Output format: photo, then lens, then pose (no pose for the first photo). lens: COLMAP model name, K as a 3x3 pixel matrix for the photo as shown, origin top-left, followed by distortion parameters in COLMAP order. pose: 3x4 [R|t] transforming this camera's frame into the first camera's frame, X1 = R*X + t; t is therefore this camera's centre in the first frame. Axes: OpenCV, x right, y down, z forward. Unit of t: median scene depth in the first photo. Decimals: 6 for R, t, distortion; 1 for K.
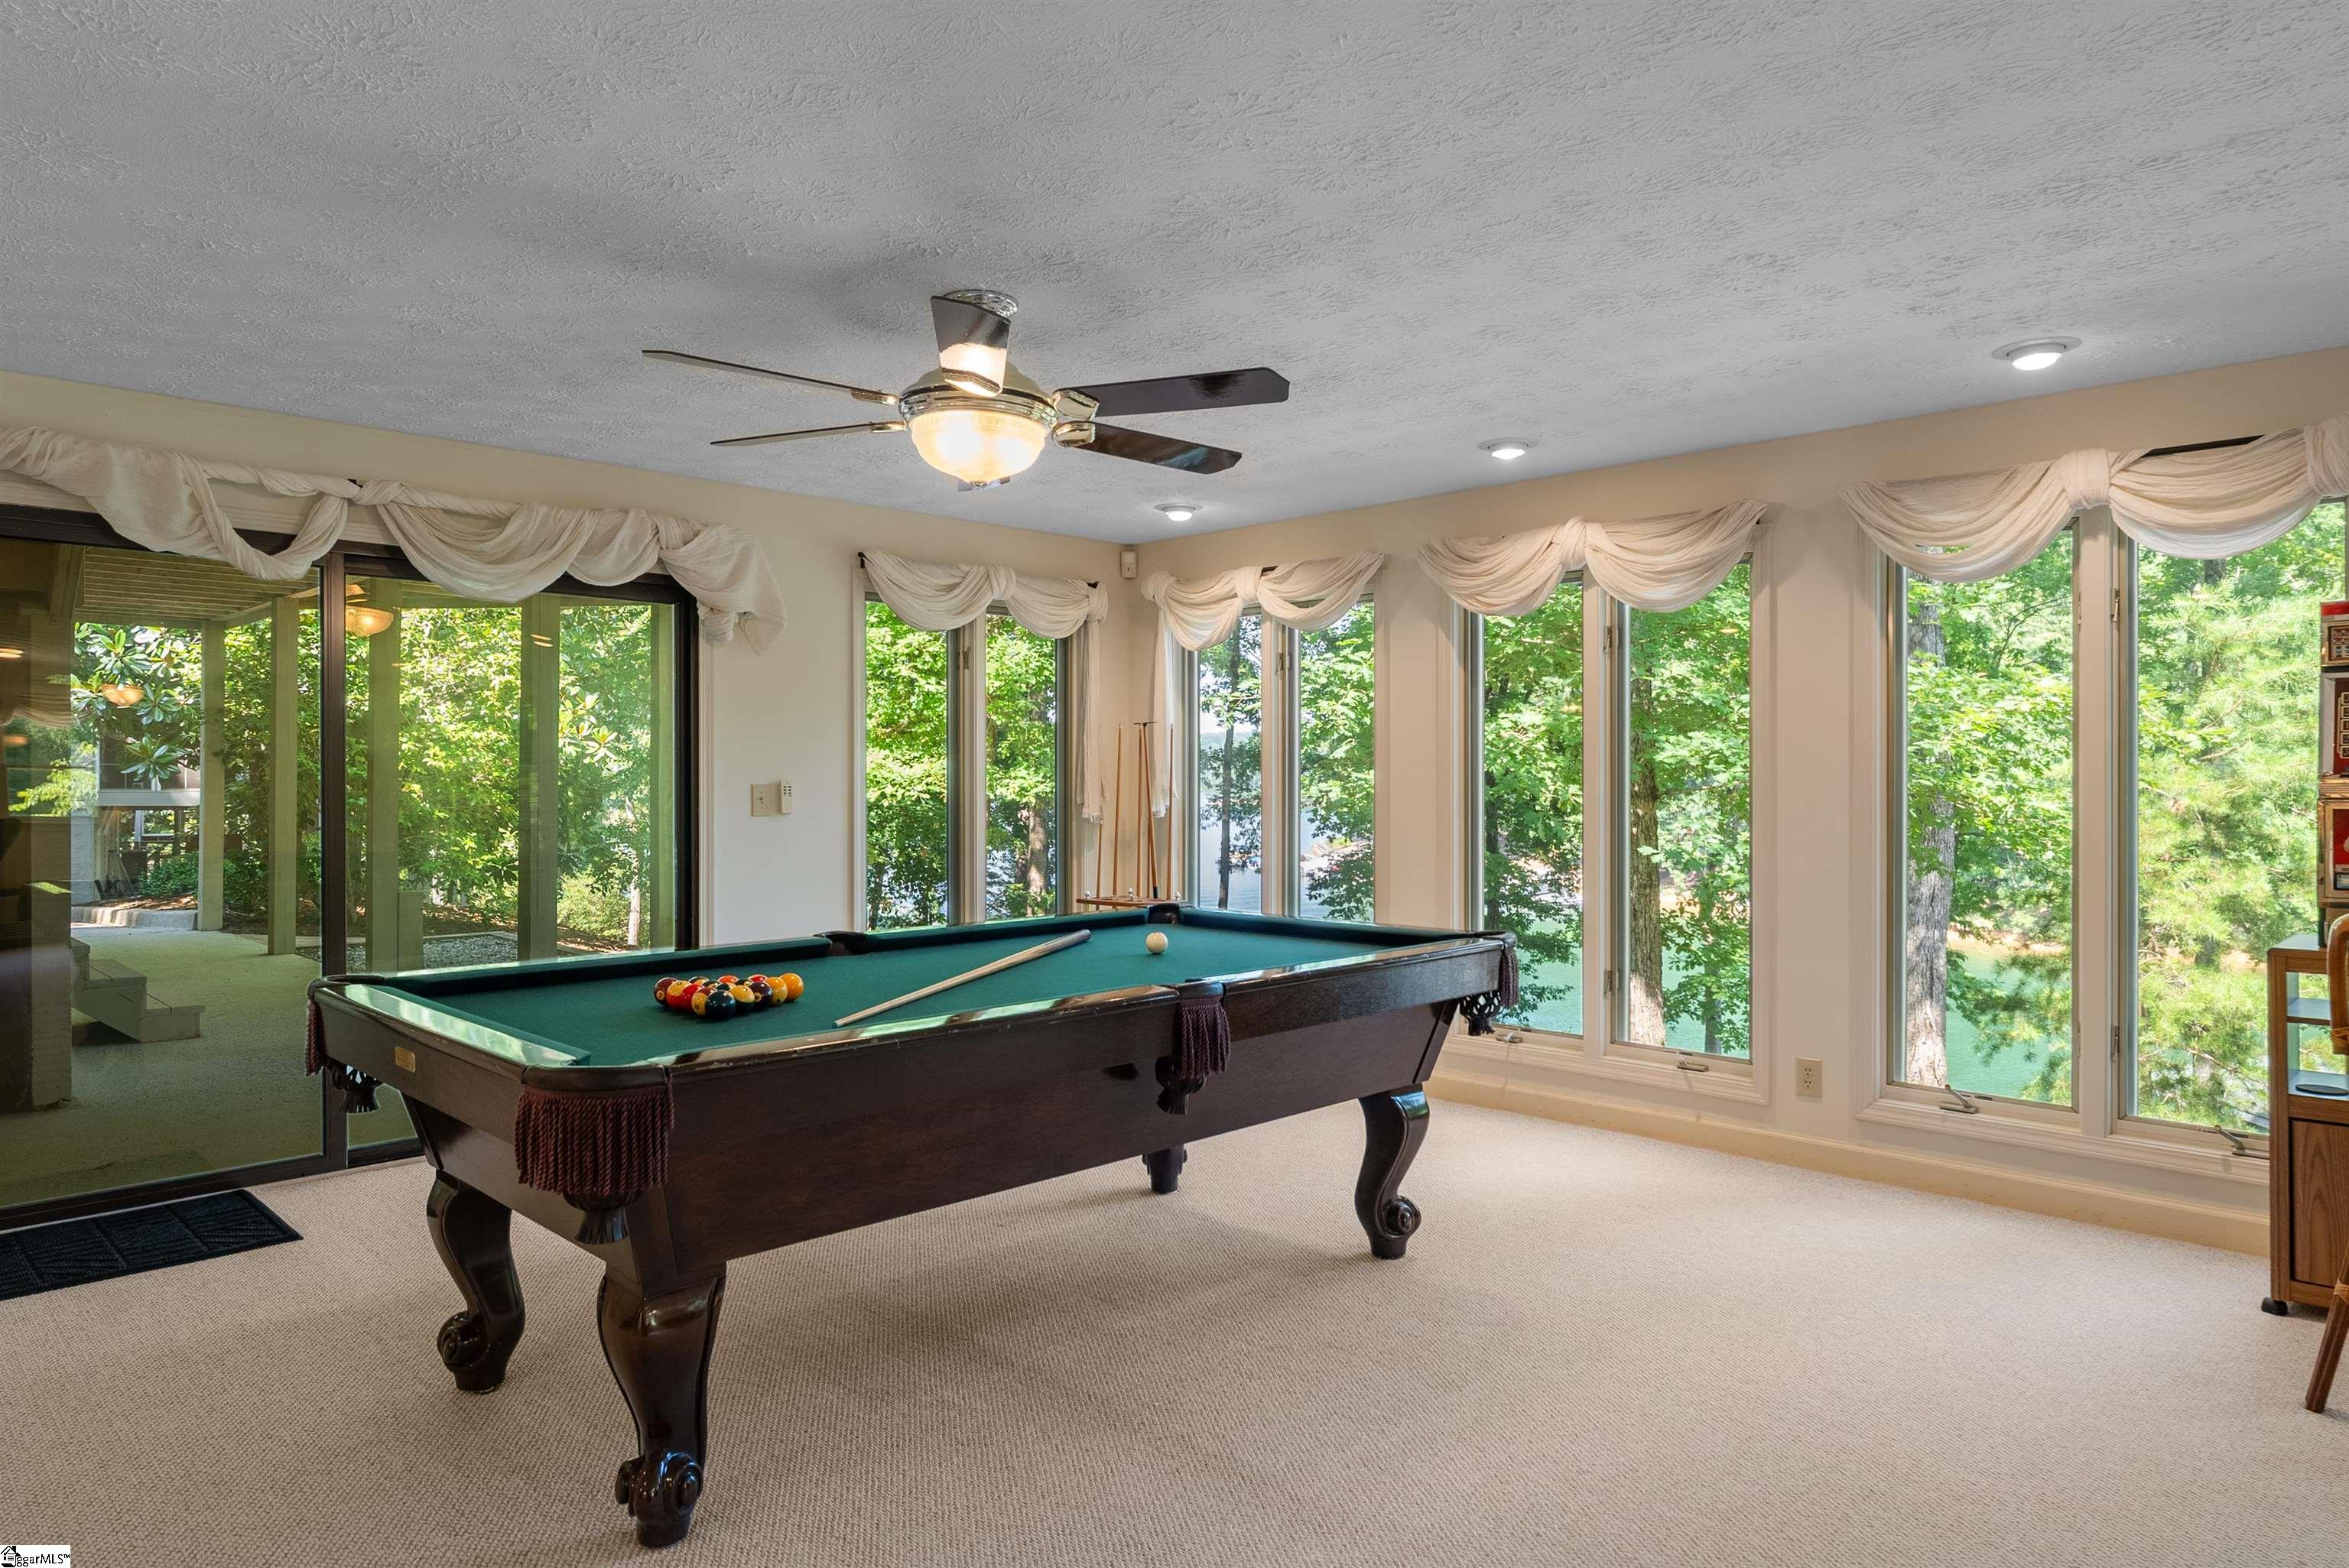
lens RADIAL K [[1420.7, 0, 1181.0], [0, 1420.7, 786.0], [0, 0, 1]] dist [0.002514, -0.004704]
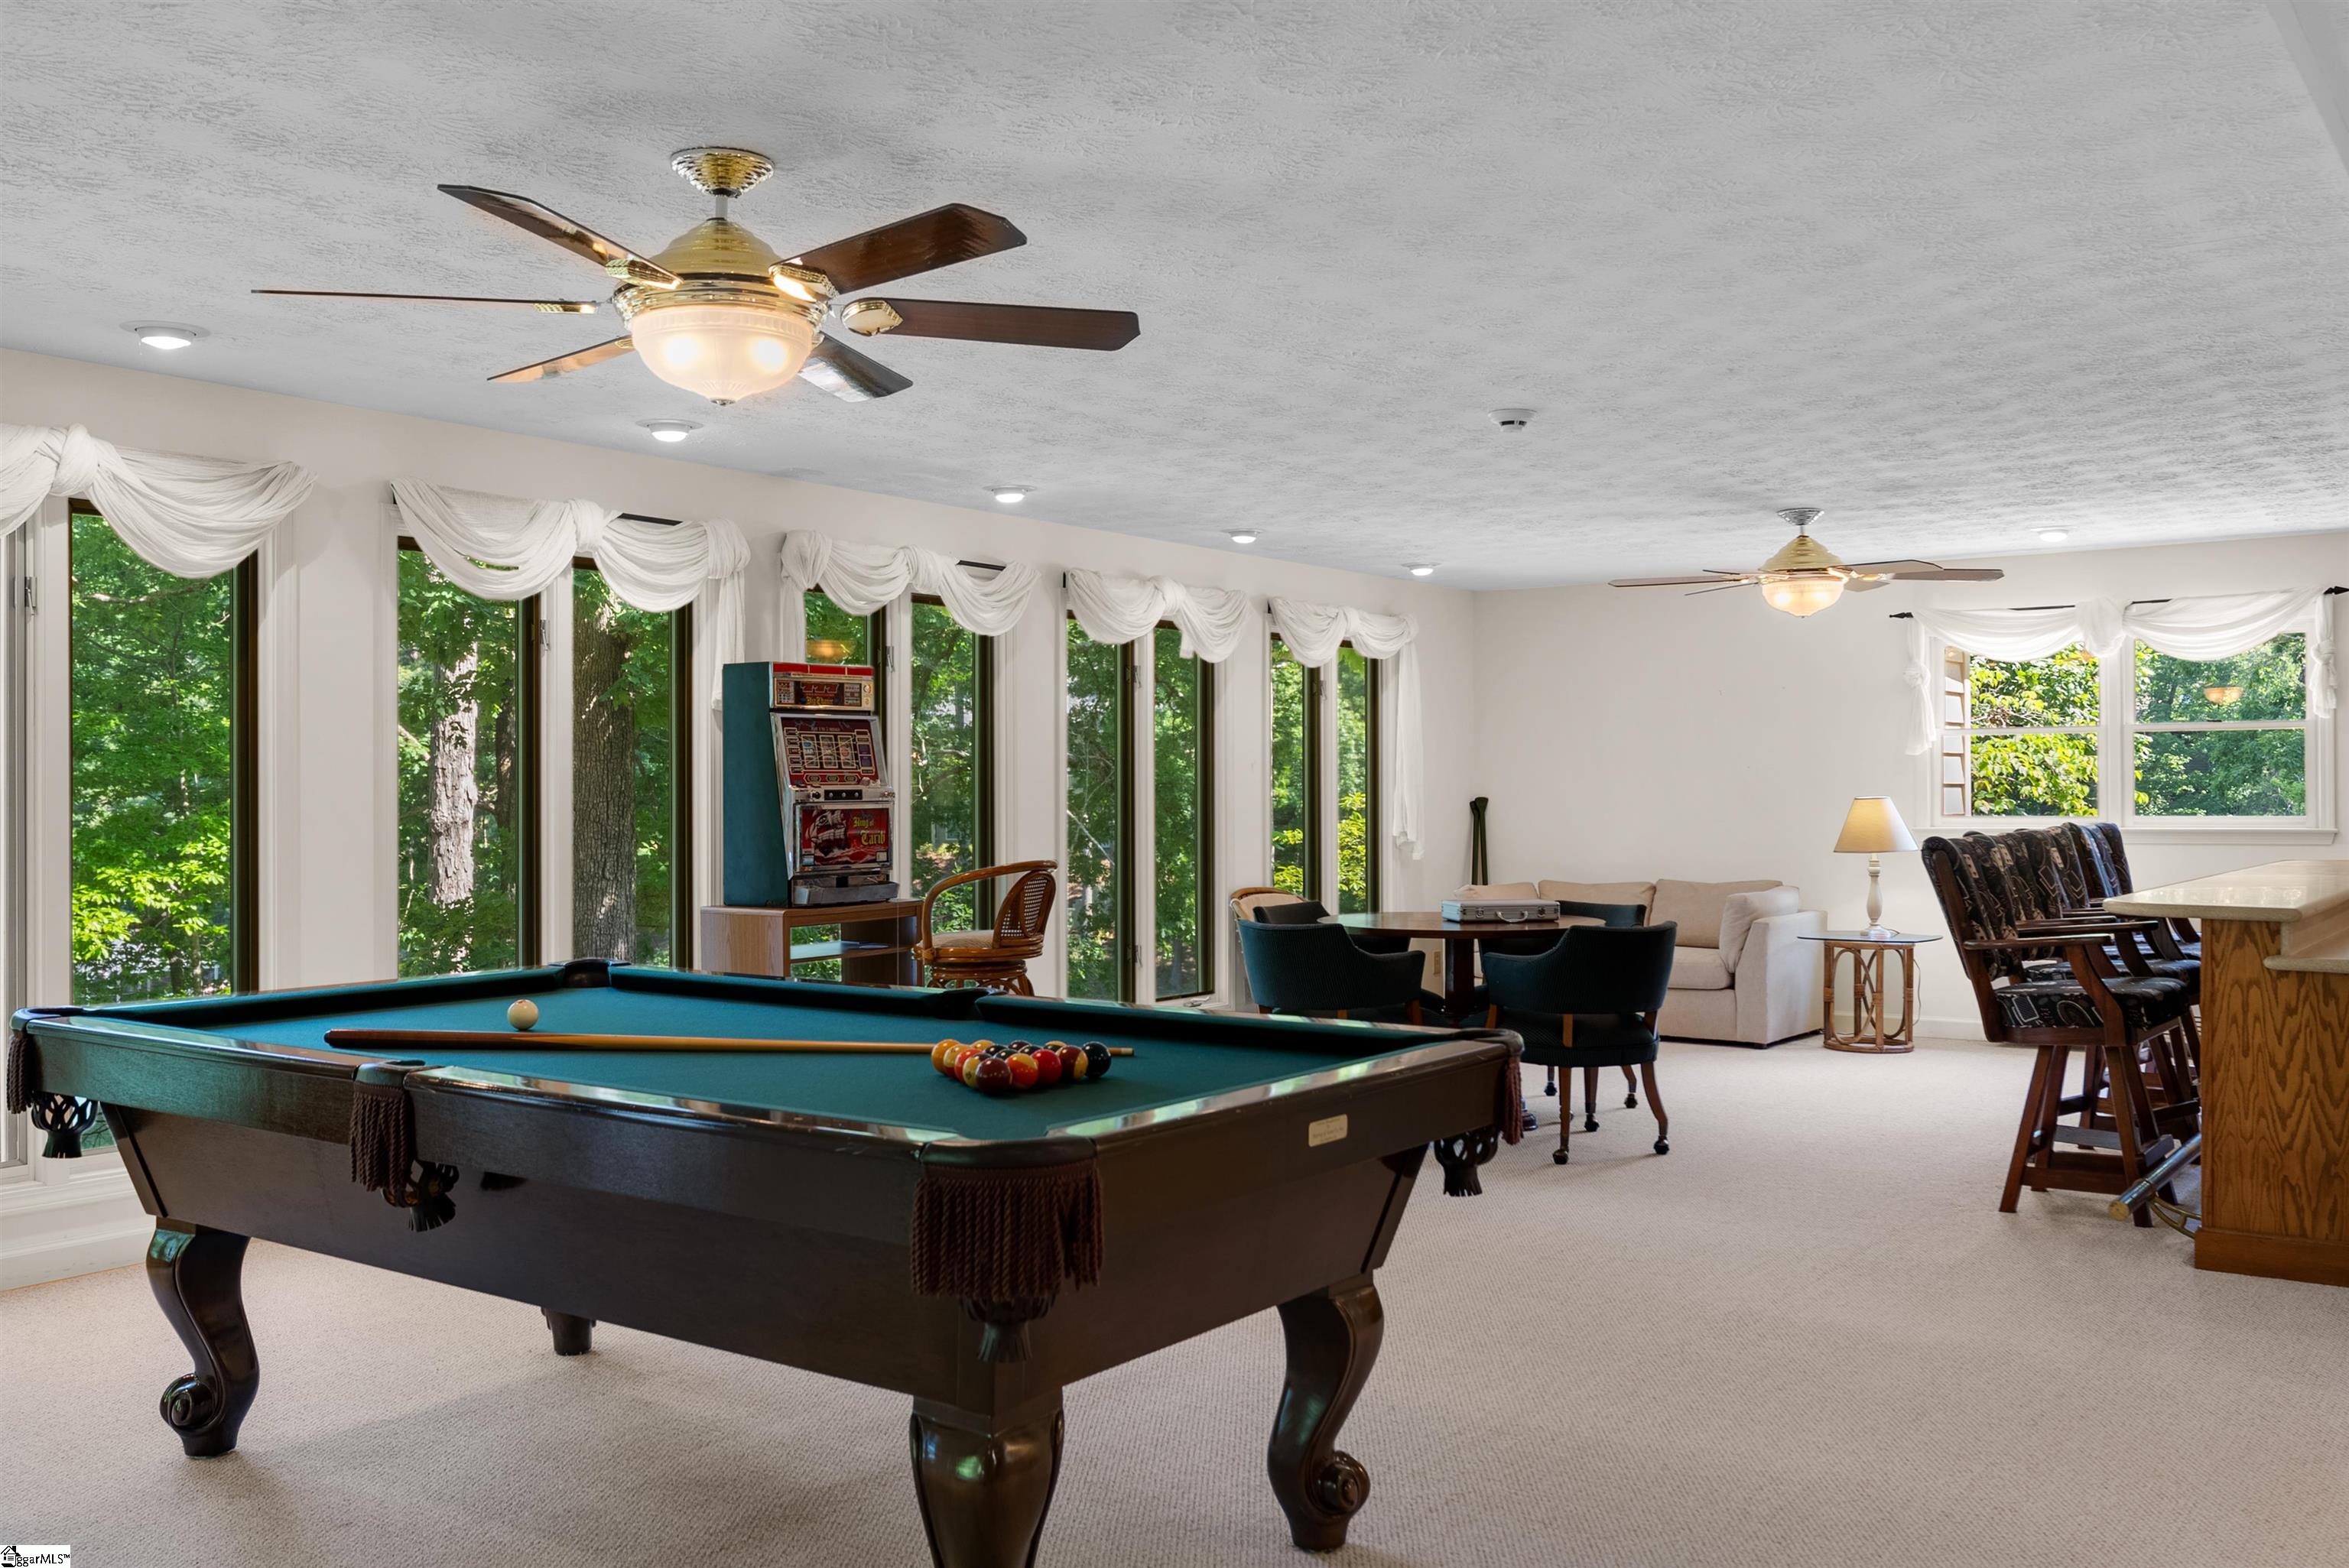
lens RADIAL K [[2032.9, 0, 1194.5], [0, 2032.9, 774.6], [0, 0, 1]] dist [0.011338, -0.004055]
pose [[-0.160789, 0.002993, 0.986984, -0.856421], [0.005340, 0.999983, -0.002162, -0.008378], [-0.986974, 0.004923, -0.160803, 0.632315]]
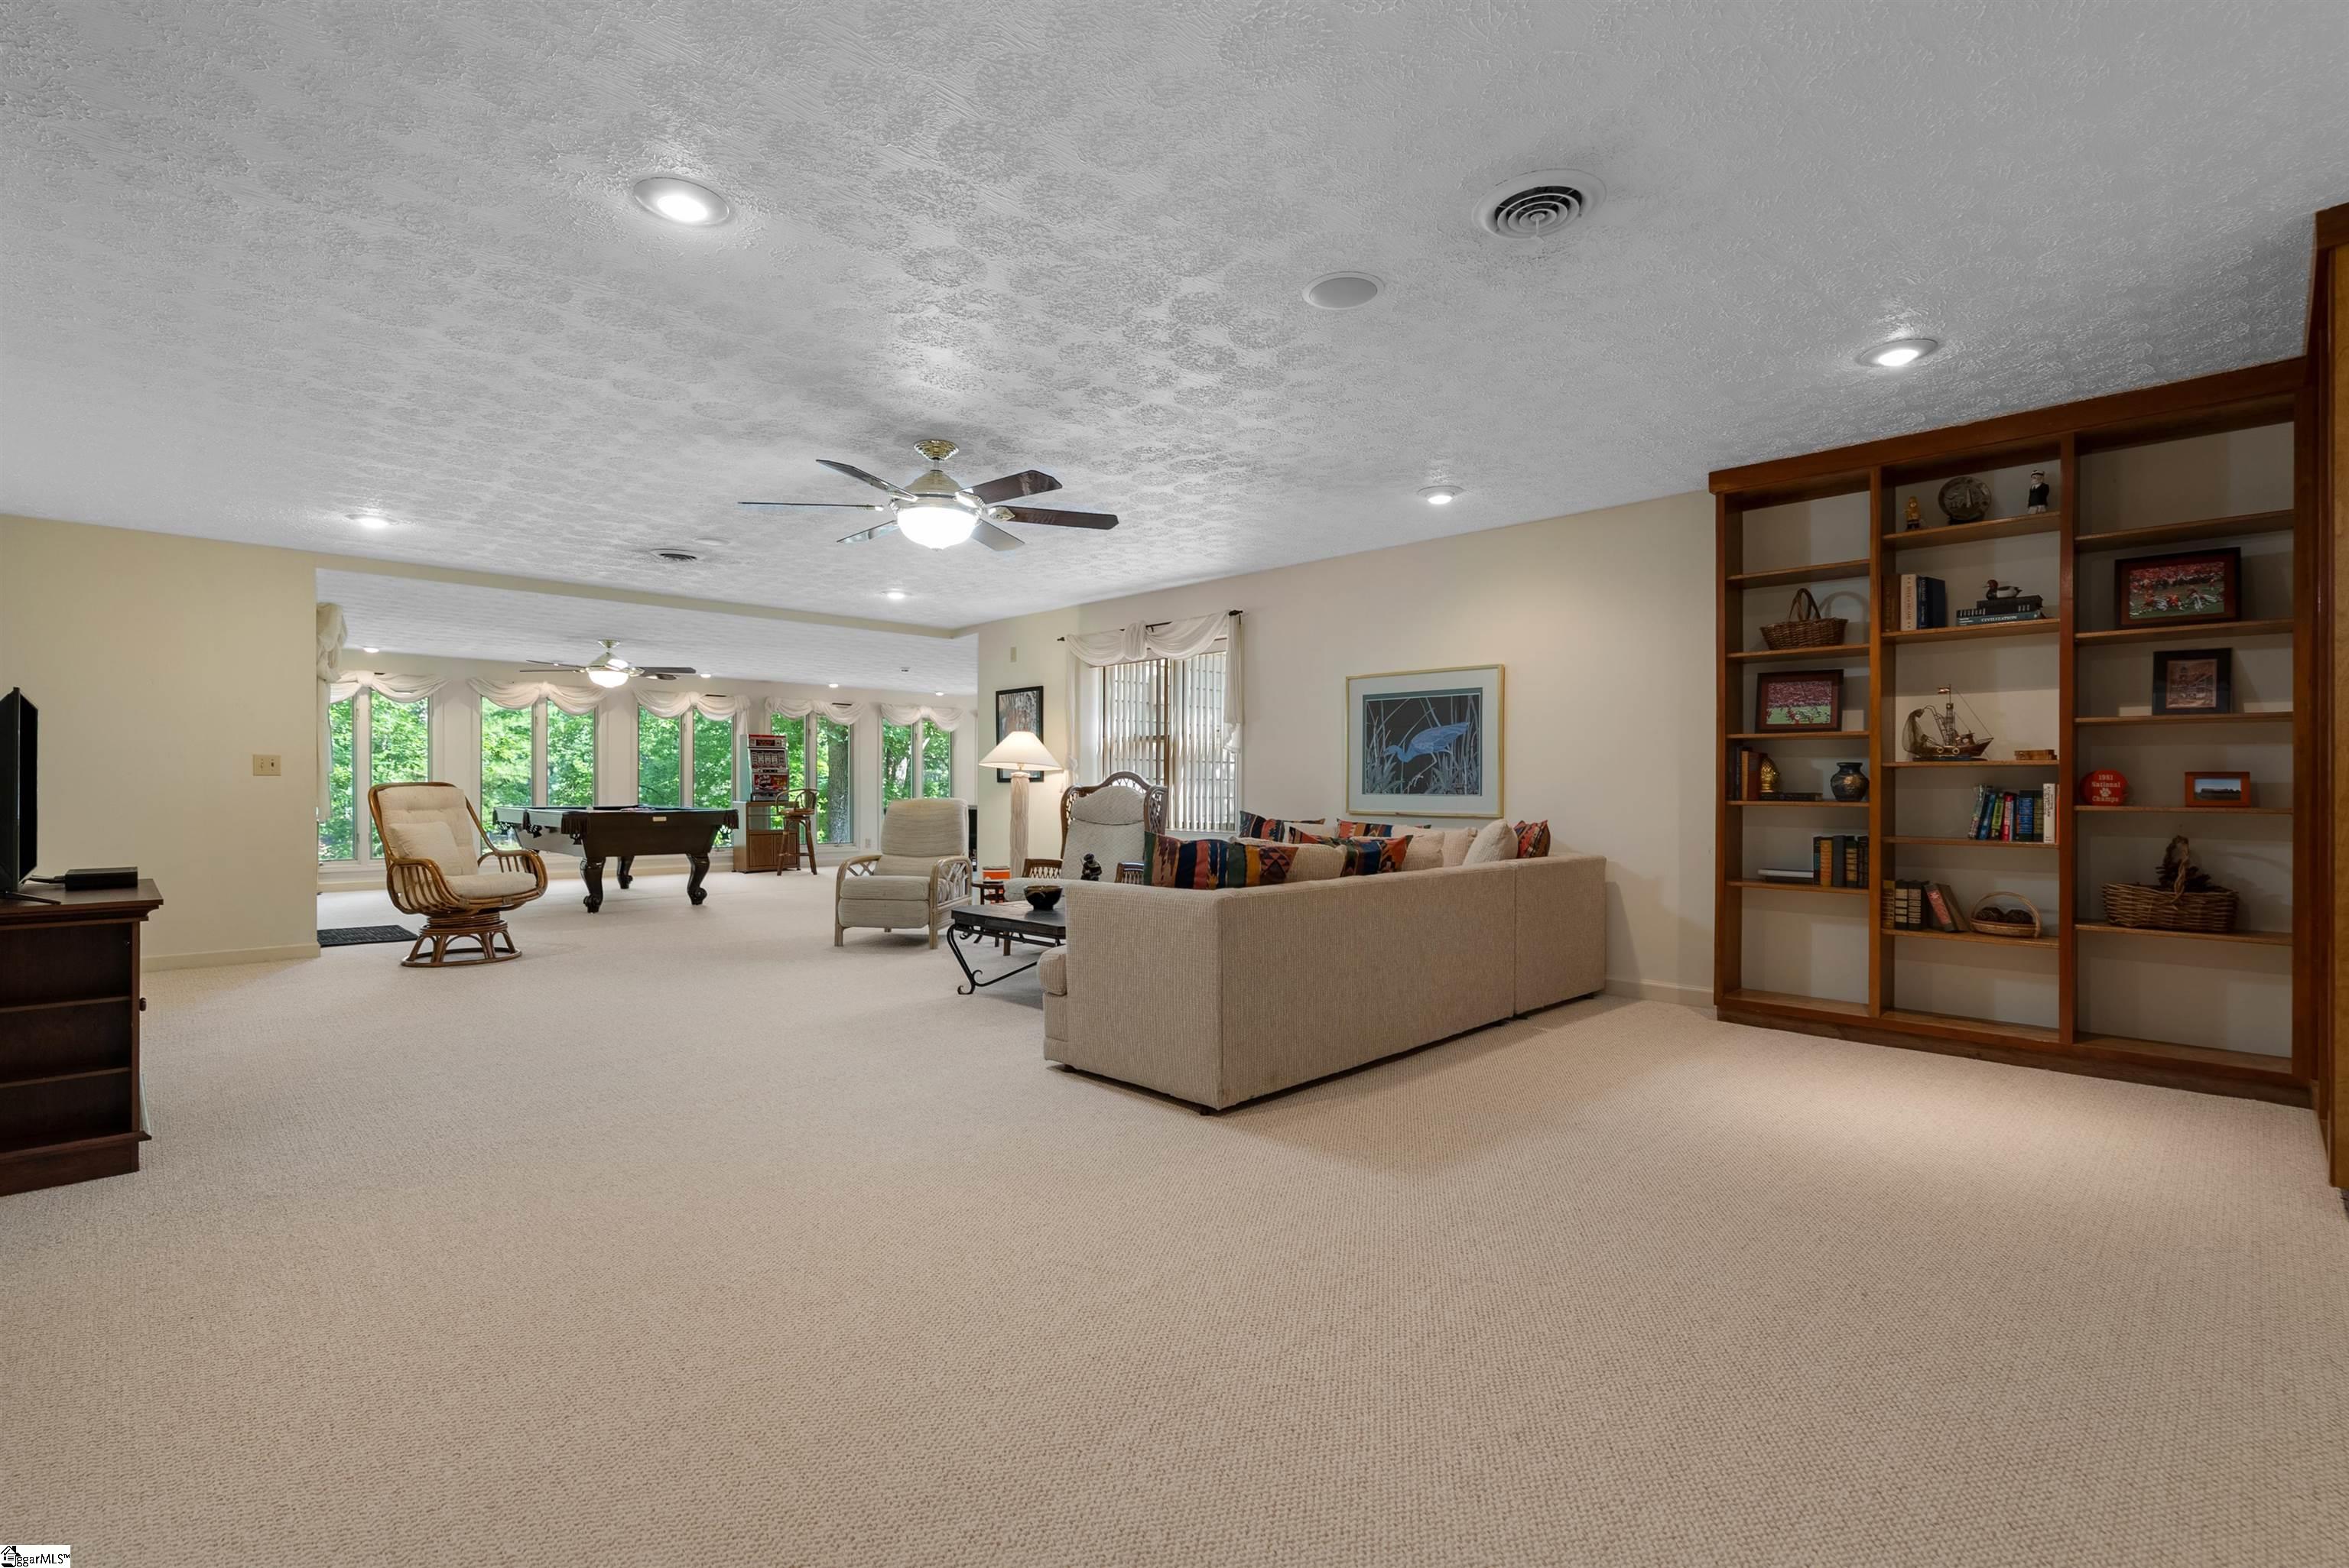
lens RADIAL K [[1071.0, 0, 1186.3], [0, 1071.0, 790.4], [0, 0, 1]] dist [-0.008994, 0.003999]
pose [[0.001350, -0.005610, 0.999983, -2.096769], [0.000573, 0.999984, 0.005609, 0.036029], [-0.999999, 0.000565, 0.001353, -0.397752]]
